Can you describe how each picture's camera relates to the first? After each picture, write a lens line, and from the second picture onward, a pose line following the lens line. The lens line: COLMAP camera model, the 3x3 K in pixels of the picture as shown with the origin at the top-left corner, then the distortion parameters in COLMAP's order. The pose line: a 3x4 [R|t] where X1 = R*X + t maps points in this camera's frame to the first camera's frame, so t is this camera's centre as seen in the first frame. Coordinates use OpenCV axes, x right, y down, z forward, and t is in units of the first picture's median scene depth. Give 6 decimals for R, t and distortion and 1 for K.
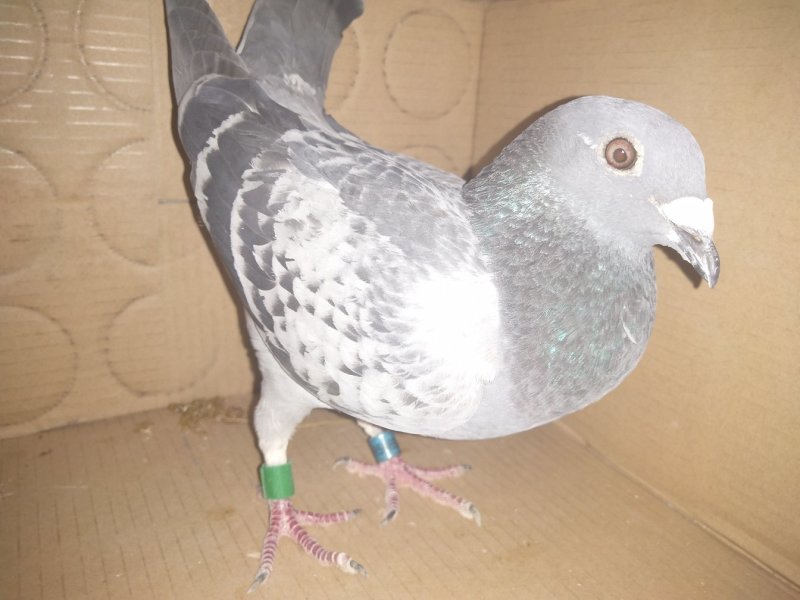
lens RADIAL K [[637.4, 0, 396.1], [0, 637.4, 299.2], [0, 0, 1]] dist [-0.045233, 0.070231]
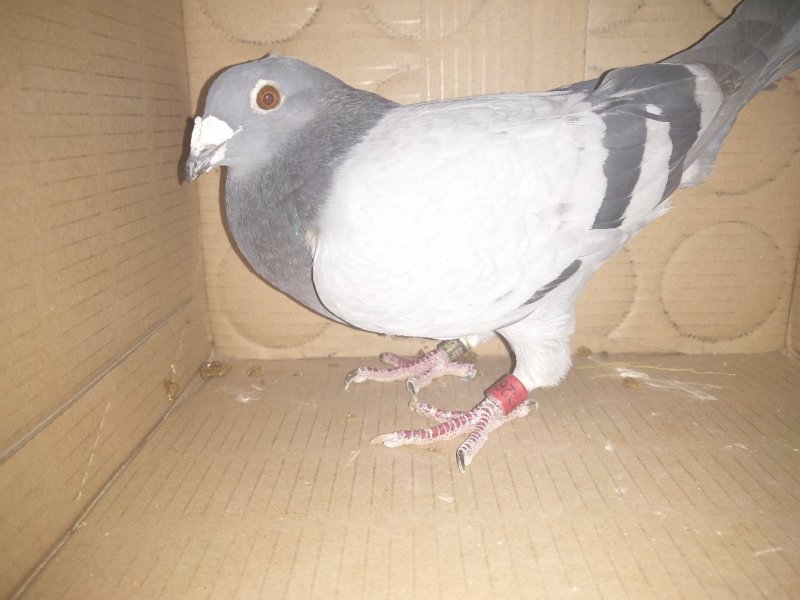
lens RADIAL K [[637.4, 0, 399.9], [0, 637.4, 297.2], [0, 0, 1]] dist [-0.045233, 0.070231]
pose [[0.860188, 0.062030, -0.506190, 0.105138], [-0.091273, 0.995274, -0.033140, 0.135420], [0.501743, 0.074708, 0.861785, 0.176845]]
